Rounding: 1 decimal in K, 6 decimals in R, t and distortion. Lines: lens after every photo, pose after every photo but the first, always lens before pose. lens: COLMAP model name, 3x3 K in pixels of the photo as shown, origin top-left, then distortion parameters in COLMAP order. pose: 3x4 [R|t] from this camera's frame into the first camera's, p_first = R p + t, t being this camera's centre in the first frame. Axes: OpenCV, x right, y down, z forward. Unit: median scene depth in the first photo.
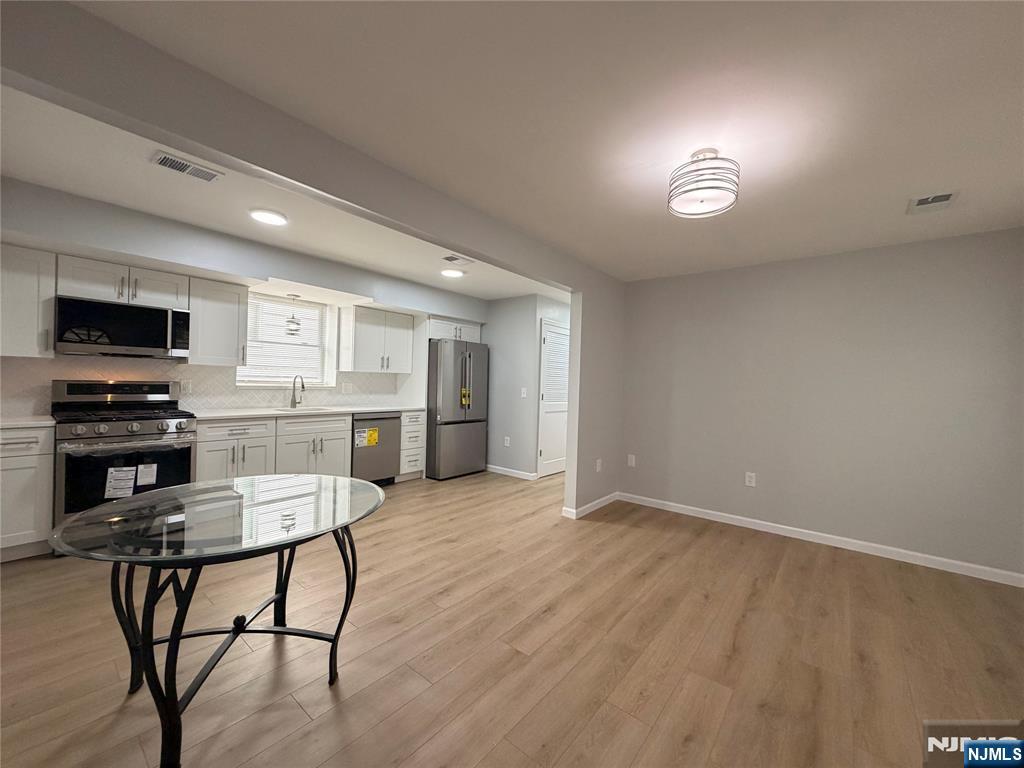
lens RADIAL K [[408.5, 0, 511.8], [0, 408.5, 385.0], [0, 0, 1]] dist [0.002387, 0.000403]
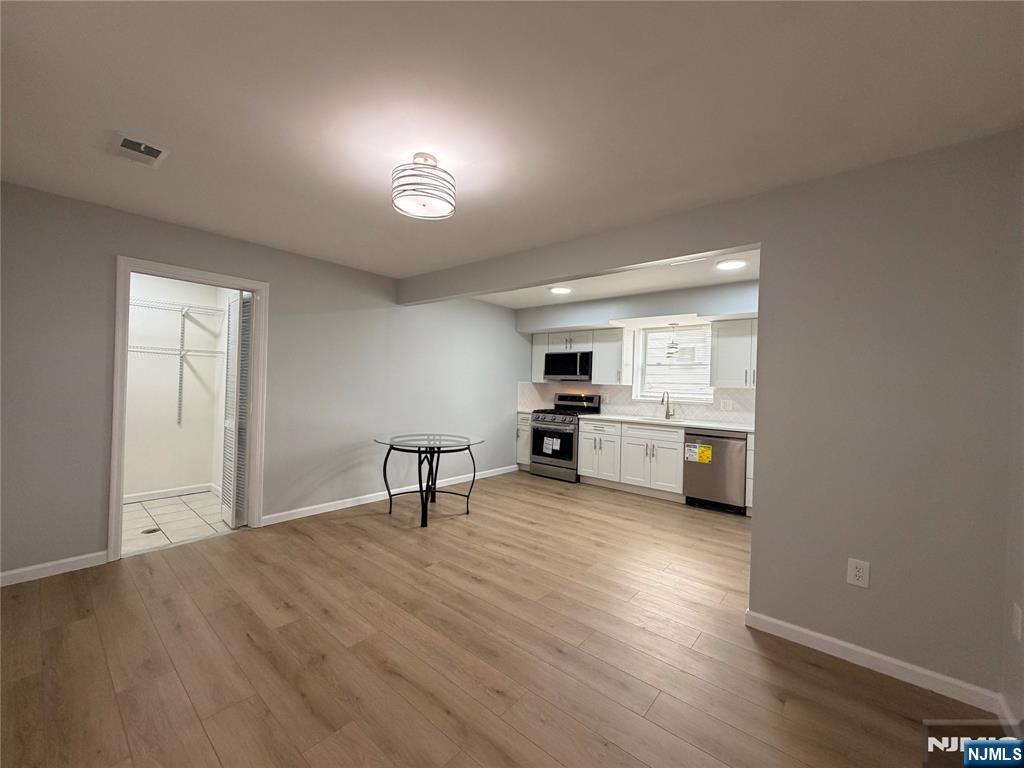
lens RADIAL K [[408.5, 0, 508.8], [0, 408.5, 384.0], [0, 0, 1]] dist [0.002387, 0.000403]
pose [[-0.023354, -0.032198, -0.999209, 0.825309], [-0.038199, 0.998780, -0.031291, 0.011683], [0.998997, 0.037438, -0.024556, 0.704903]]
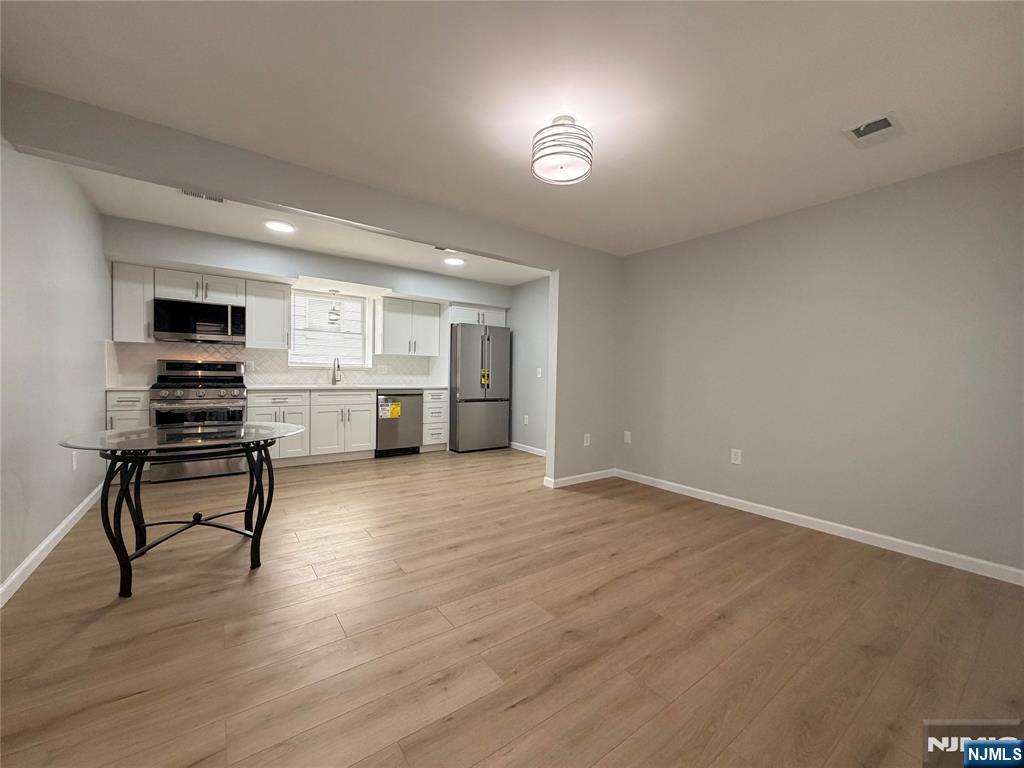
lens RADIAL K [[408.5, 0, 511.7], [0, 408.5, 384.0], [0, 0, 1]] dist [0.002387, 0.000403]
pose [[0.967029, -0.003214, -0.254648, 0.342433], [0.006078, 0.999927, 0.010461, 0.054834], [0.254596, -0.011664, 0.966977, -0.032848]]
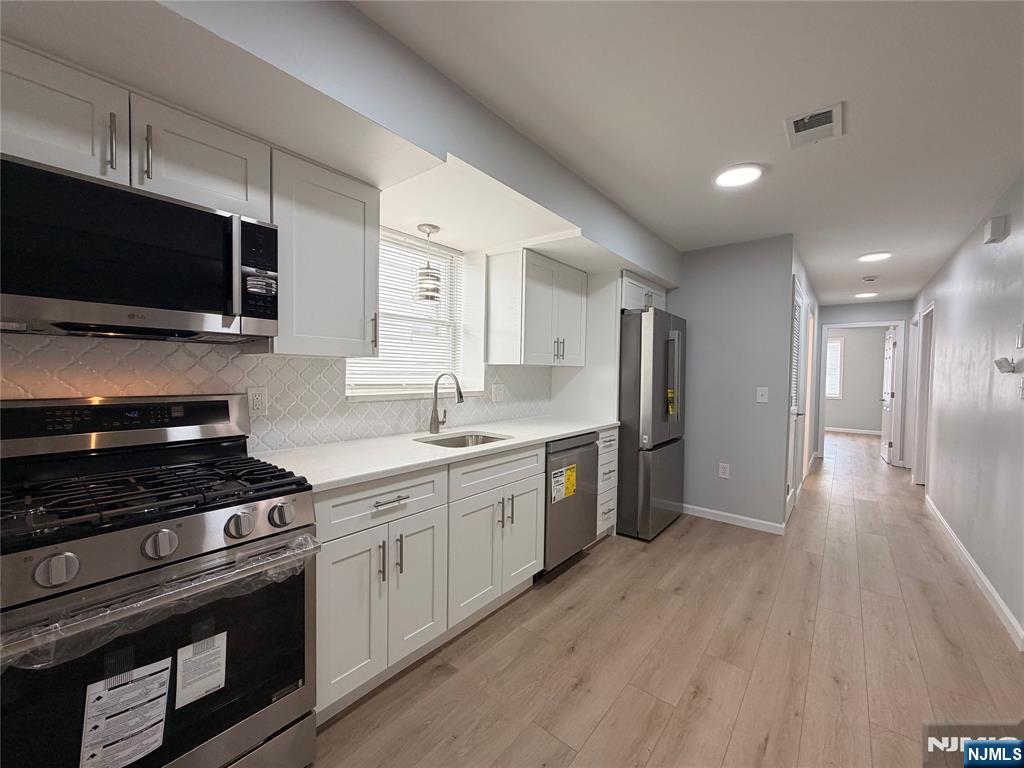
lens RADIAL K [[408.5, 0, 512.0], [0, 408.5, 384.7], [0, 0, 1]] dist [0.002387, 0.000403]
pose [[0.999915, -0.013015, -0.000416, -0.535547], [0.013021, 0.999619, 0.024332, -0.025360], [0.000099, -0.024335, 0.999704, 0.564197]]
